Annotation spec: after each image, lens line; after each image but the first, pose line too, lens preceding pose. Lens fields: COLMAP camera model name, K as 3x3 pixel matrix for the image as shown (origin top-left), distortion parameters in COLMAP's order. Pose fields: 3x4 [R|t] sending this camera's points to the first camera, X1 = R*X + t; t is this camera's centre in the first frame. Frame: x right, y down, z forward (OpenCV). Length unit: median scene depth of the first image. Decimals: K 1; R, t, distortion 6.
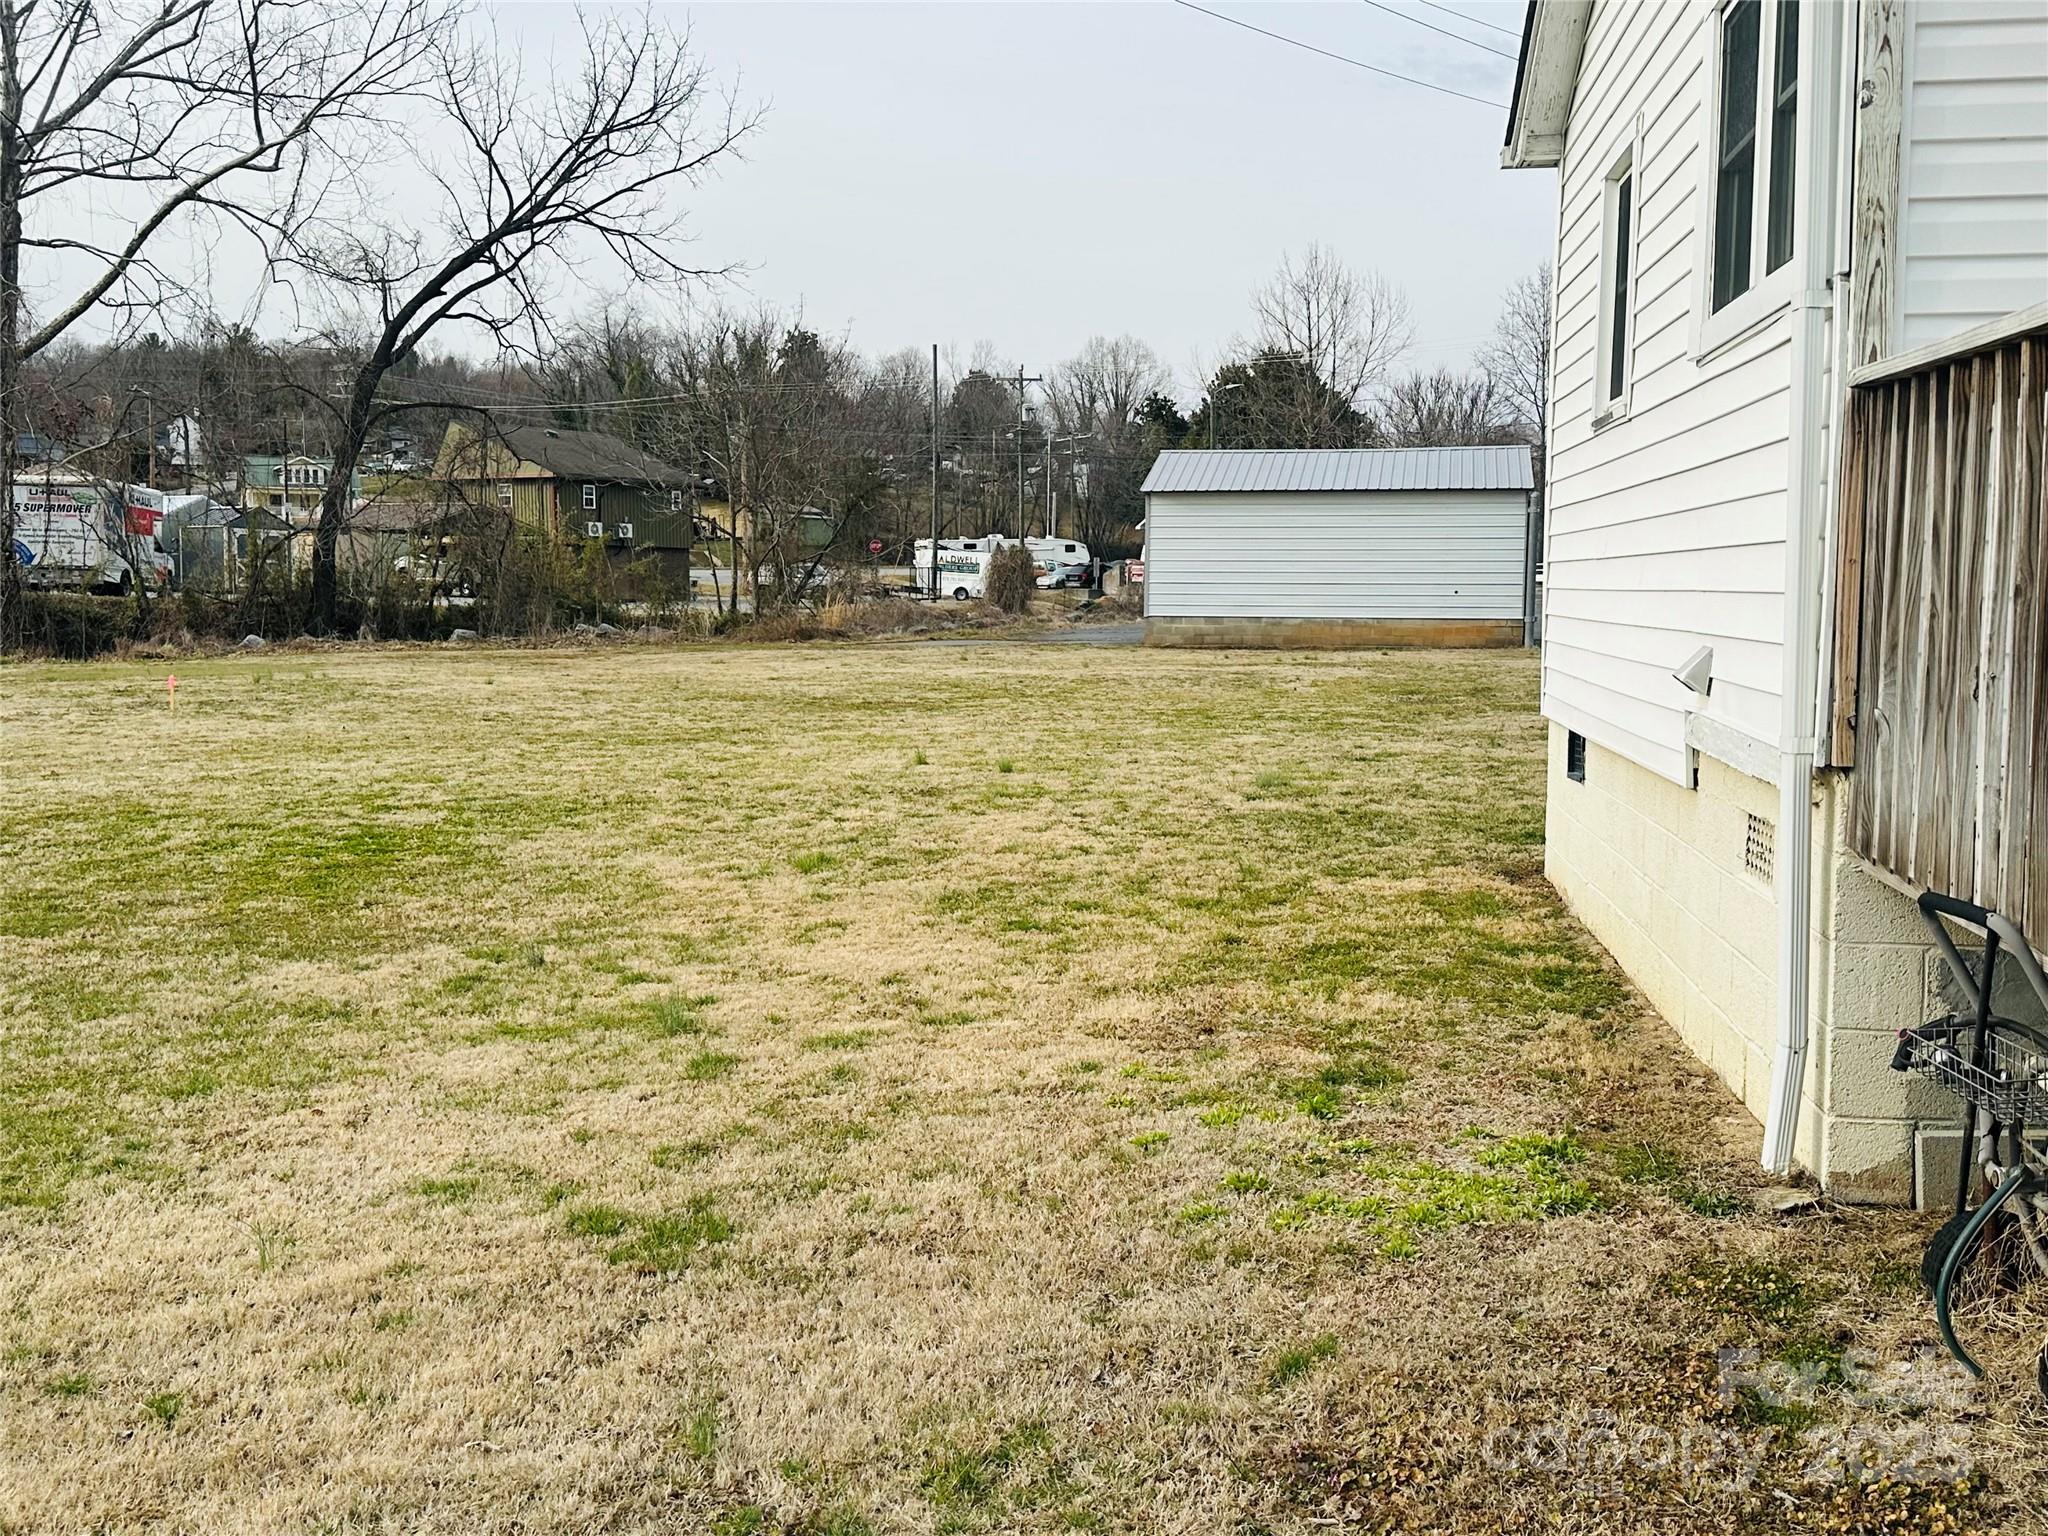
lens RADIAL K [[1955.8, 0, 1026.2], [0, 1955.8, 769.5], [0, 0, 1]] dist [0.013594, 0.000000]
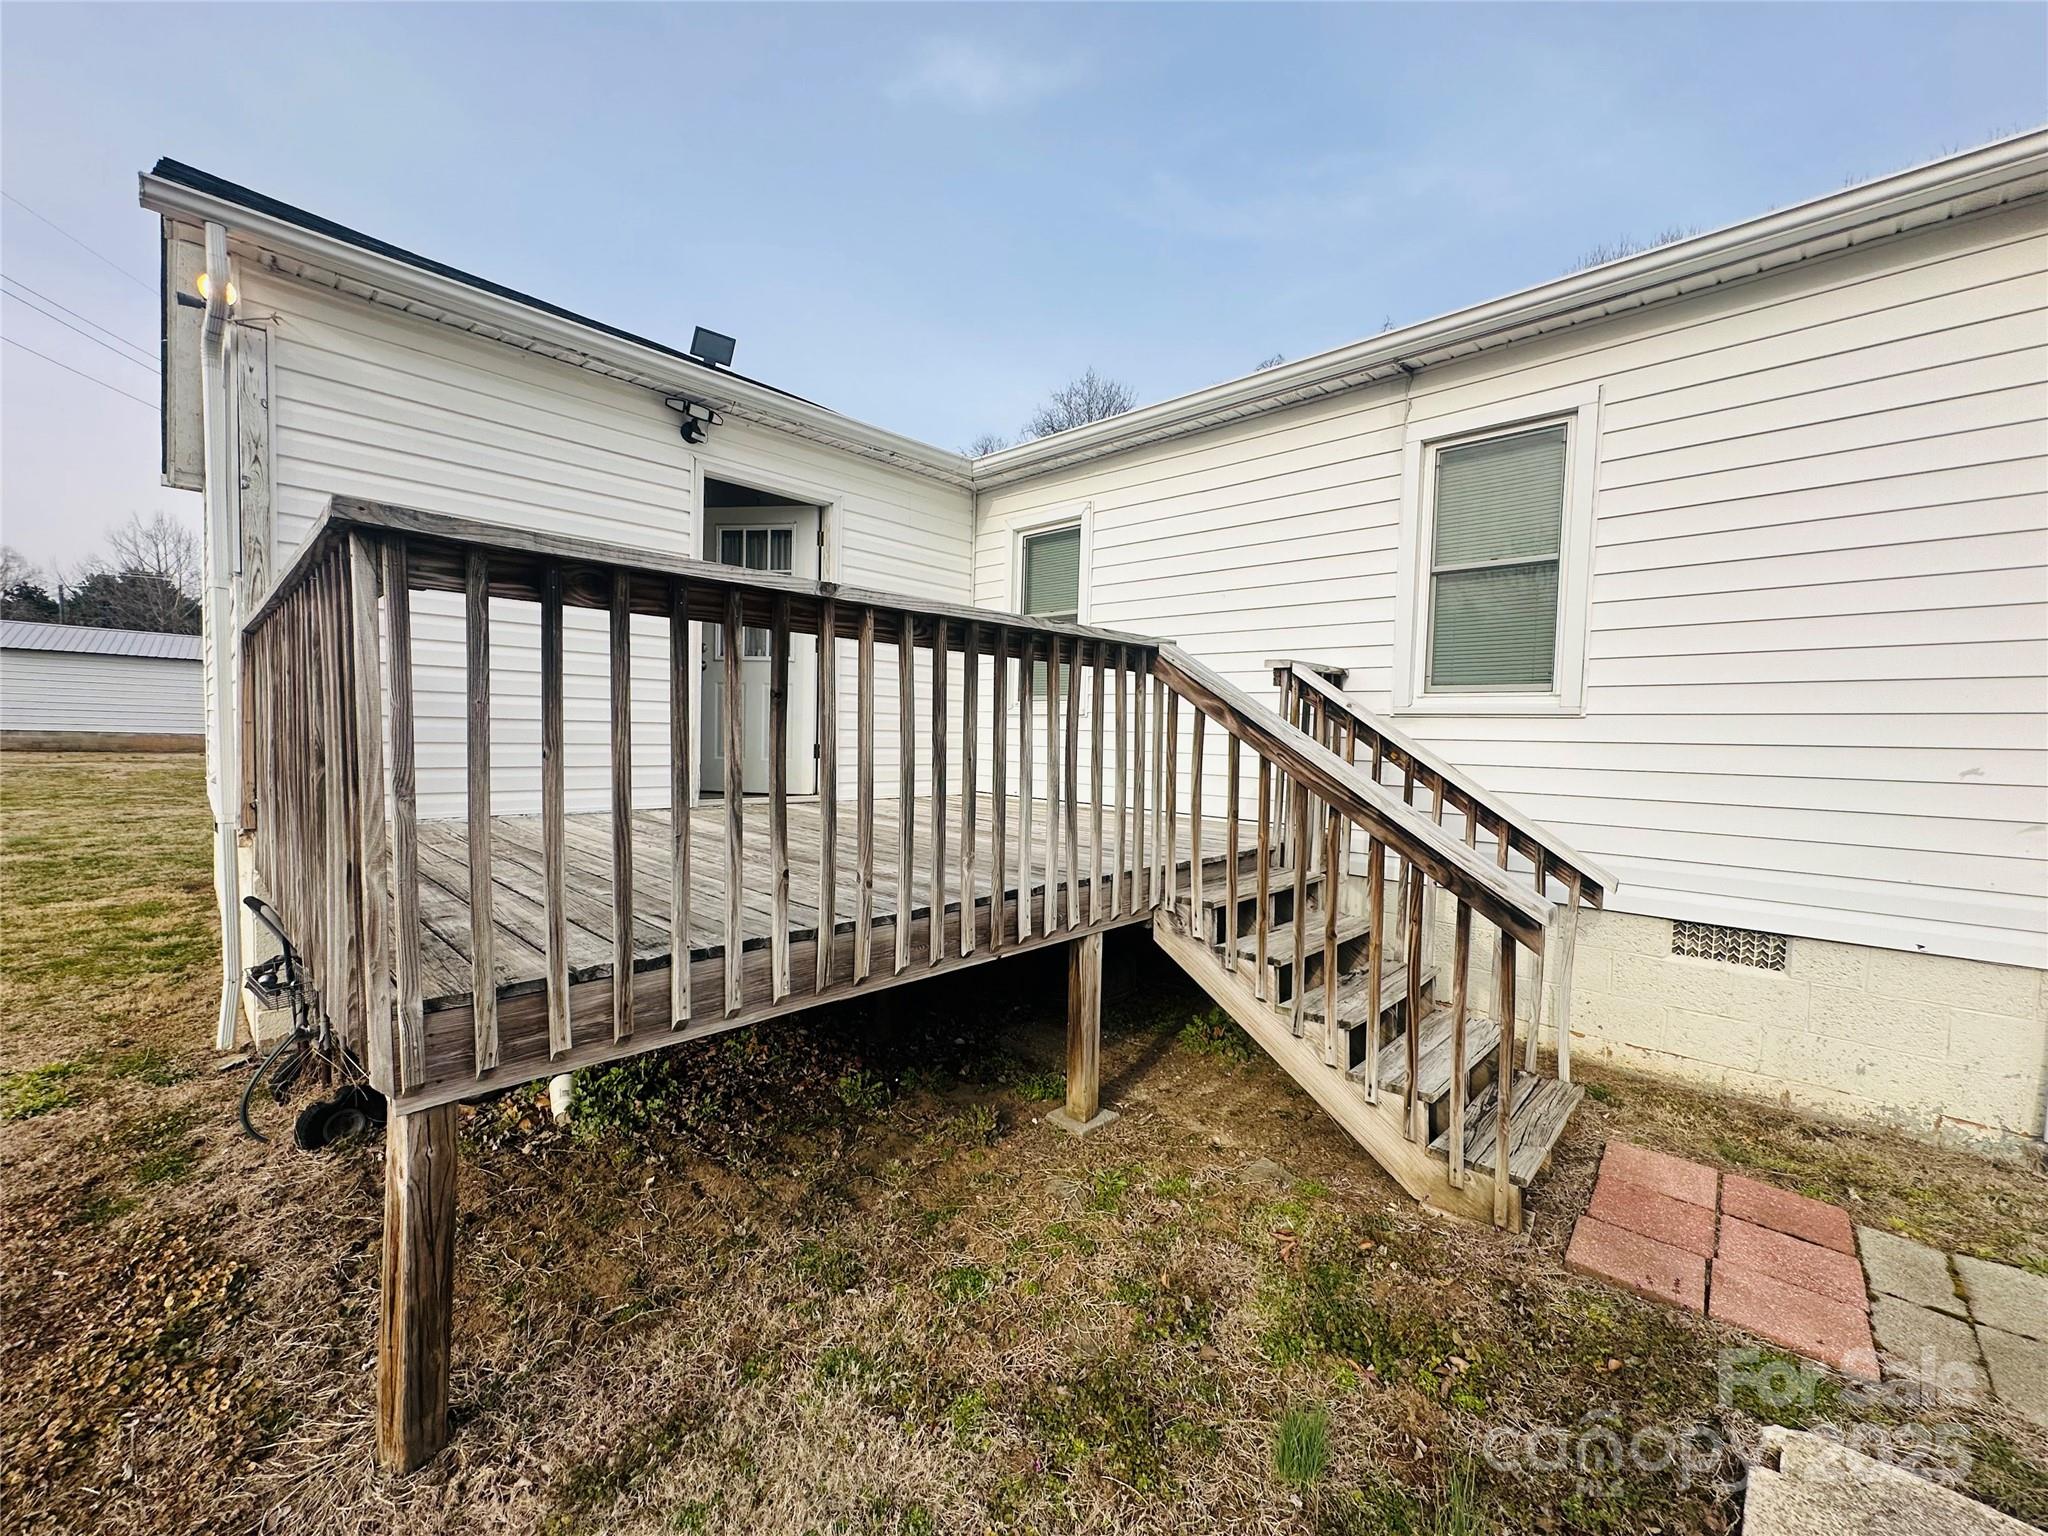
lens RADIAL K [[815.2, 0, 1026.2], [0, 815.2, 767.3], [0, 0, 1]] dist [-0.002087, -0.000193]
pose [[0.587161, -0.021693, 0.809179, 0.106107], [0.052109, 0.998580, -0.011041, -0.006342], [-0.807791, 0.048649, 0.587458, -0.039701]]
